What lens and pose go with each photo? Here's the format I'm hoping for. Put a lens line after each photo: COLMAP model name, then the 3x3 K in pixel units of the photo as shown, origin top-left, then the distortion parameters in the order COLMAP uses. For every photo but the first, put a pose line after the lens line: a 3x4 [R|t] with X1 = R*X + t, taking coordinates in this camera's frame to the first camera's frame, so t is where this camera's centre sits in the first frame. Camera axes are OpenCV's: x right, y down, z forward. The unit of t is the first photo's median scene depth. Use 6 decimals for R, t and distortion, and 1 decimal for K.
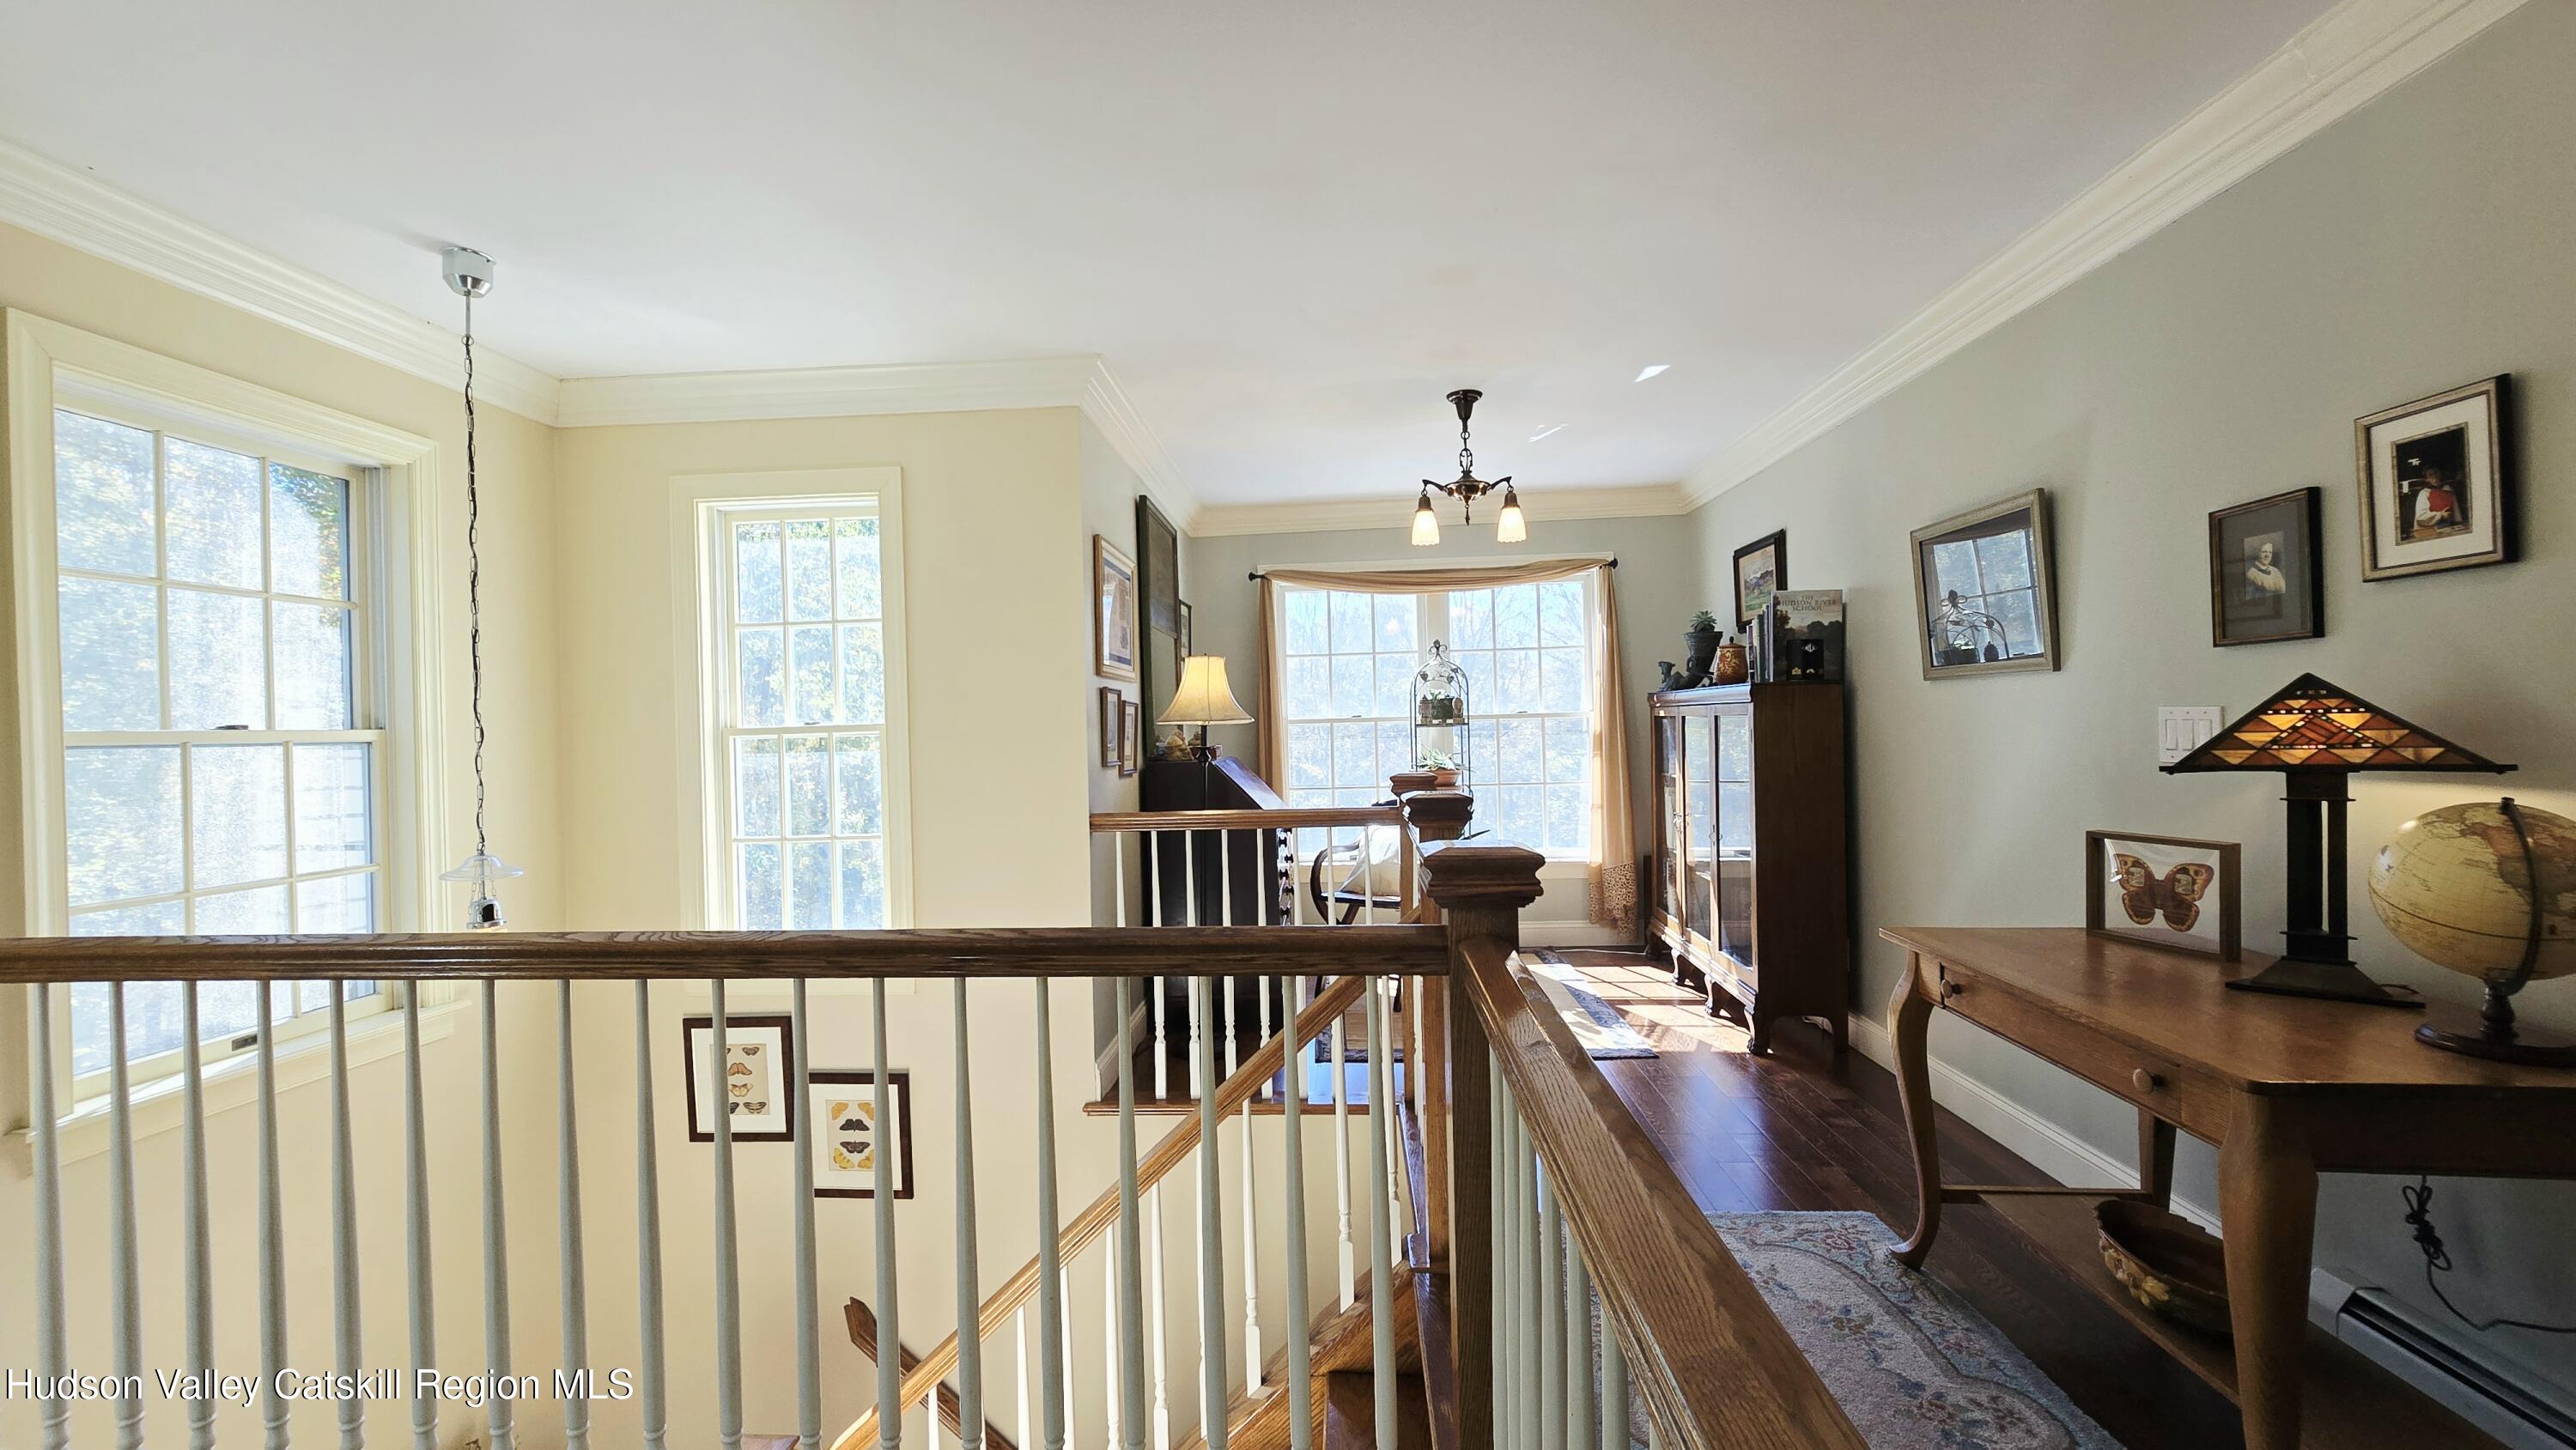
lens RADIAL K [[1054.2, 0, 1275.4], [0, 1054.2, 729.7], [0, 0, 1]] dist [-0.002297, -0.000274]
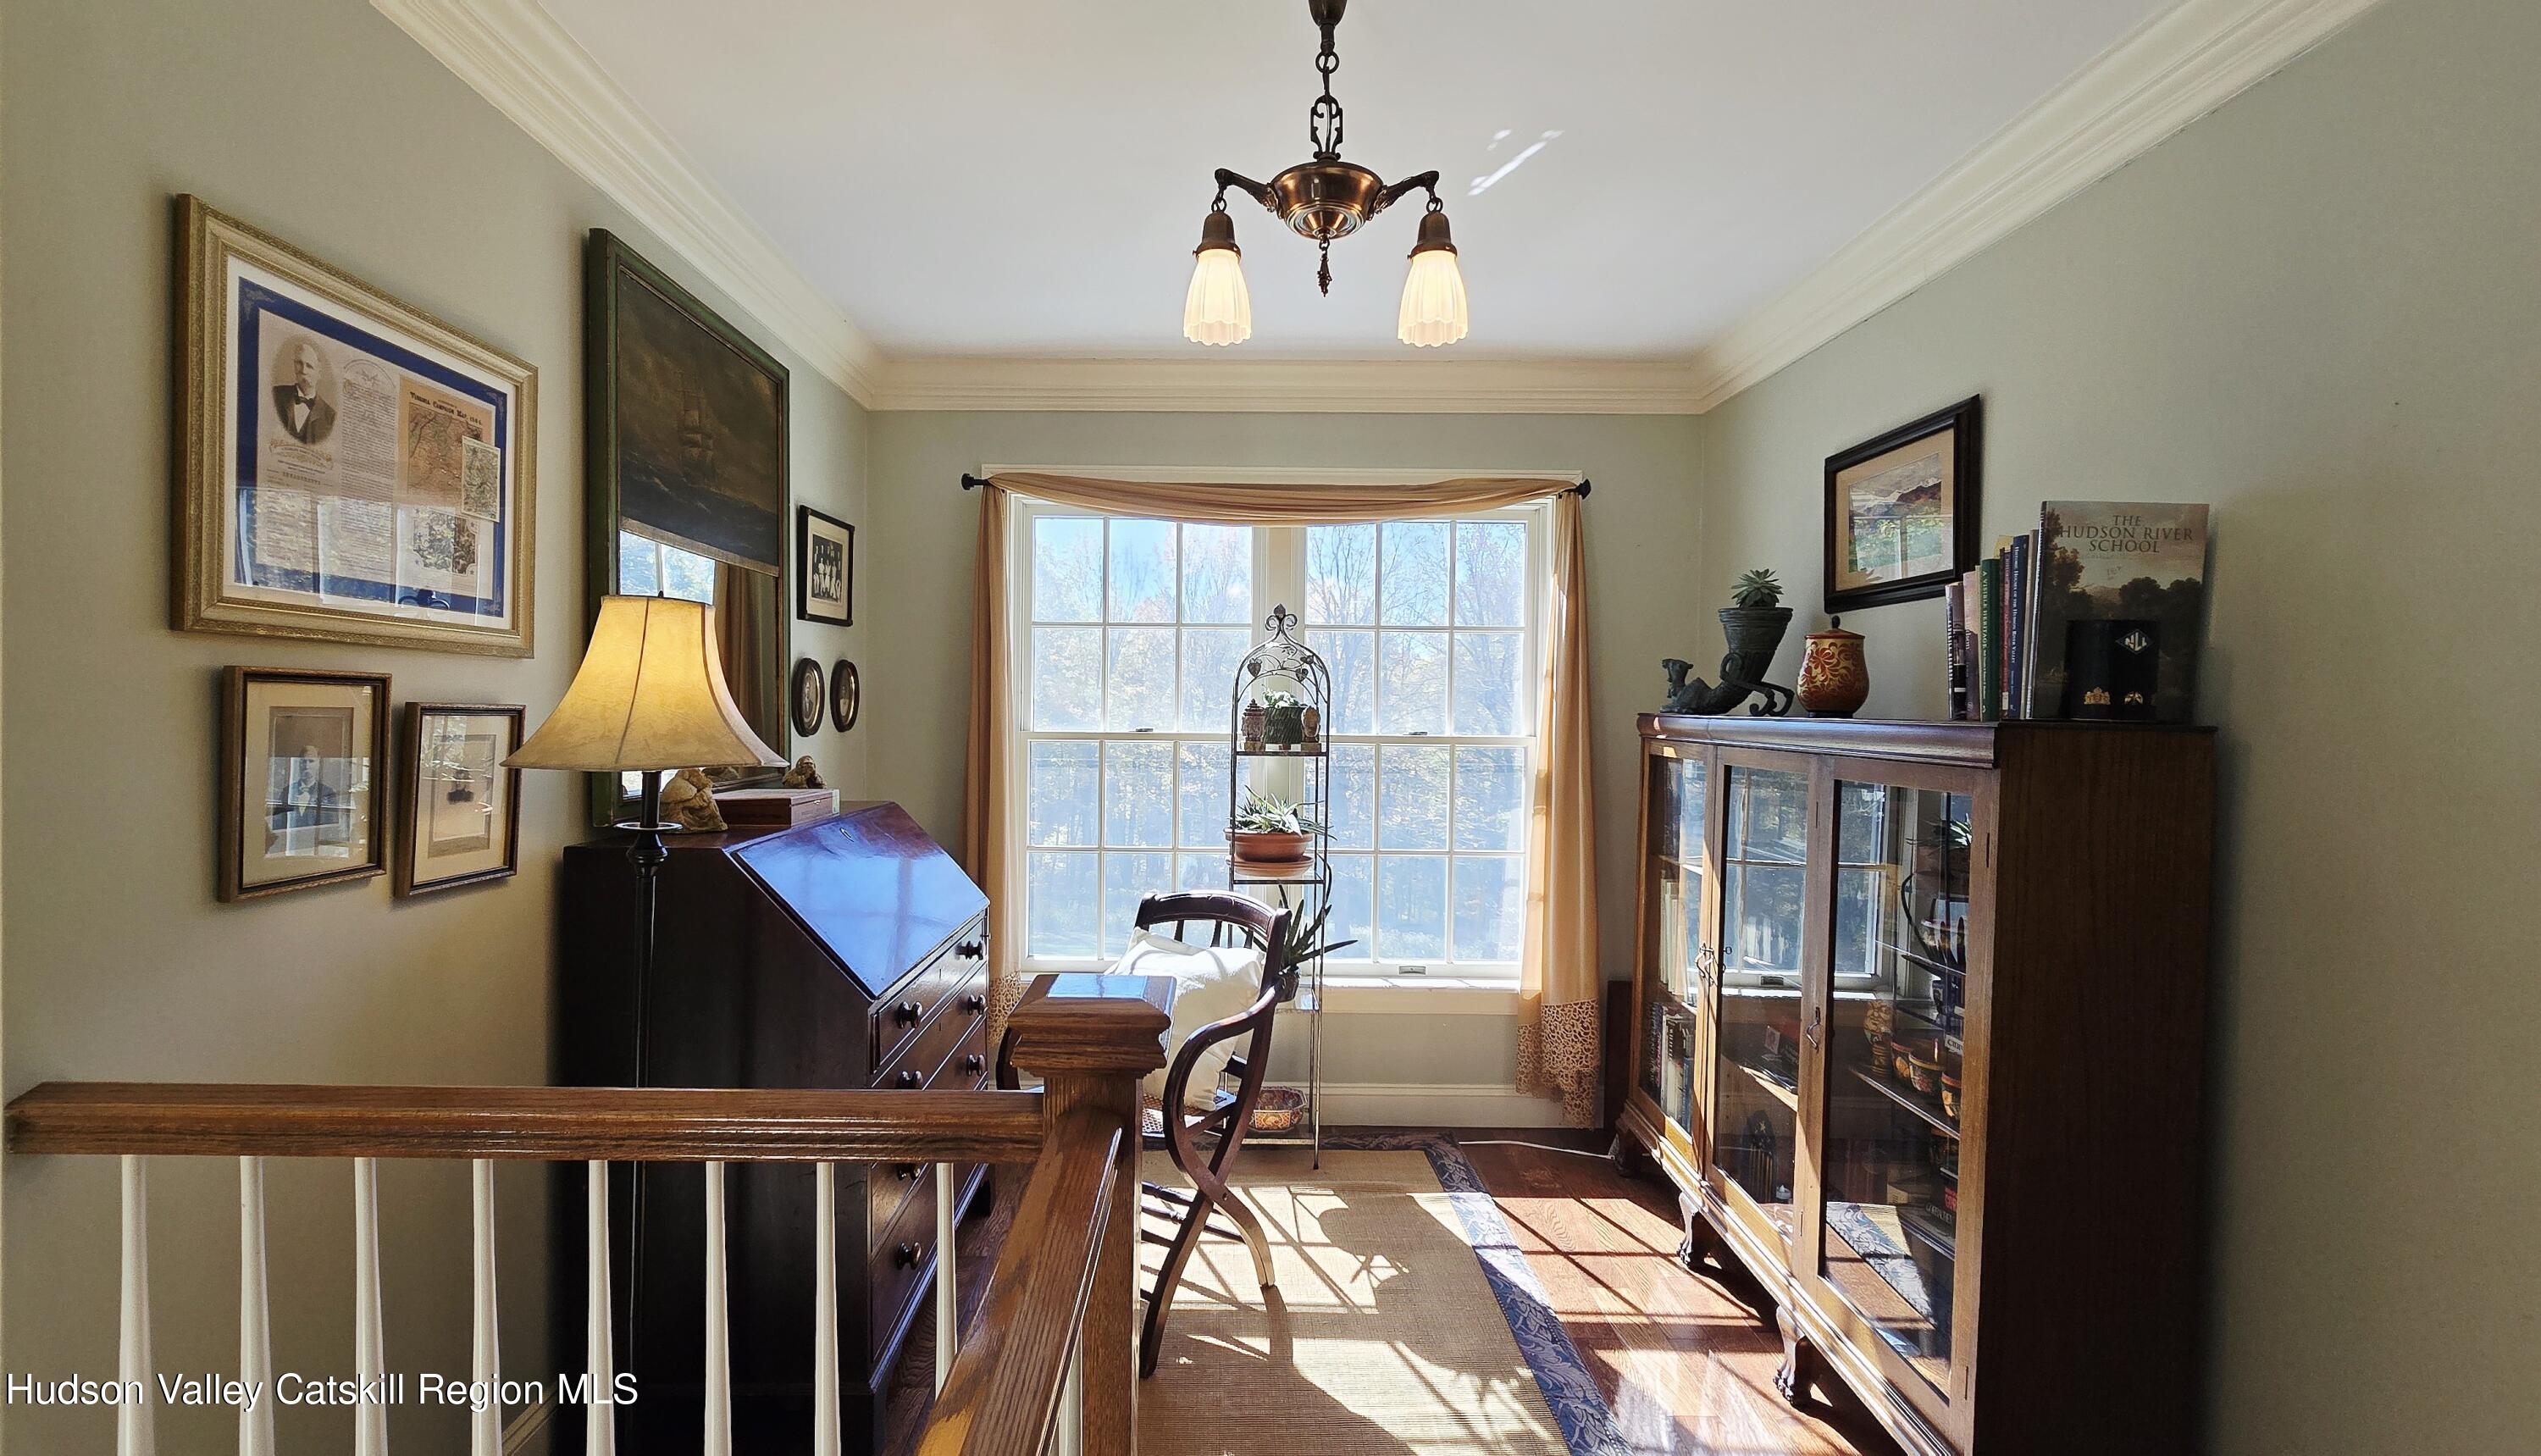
lens RADIAL K [[956.8, 0, 1269.7], [0, 956.8, 720.6], [0, 0, 1]] dist [0.000116, 0.000025]
pose [[0.994613, 0.036454, 0.097038, 0.106075], [-0.037701, 0.999228, 0.011047, -0.029674], [-0.096561, -0.014645, 0.995219, 0.512591]]
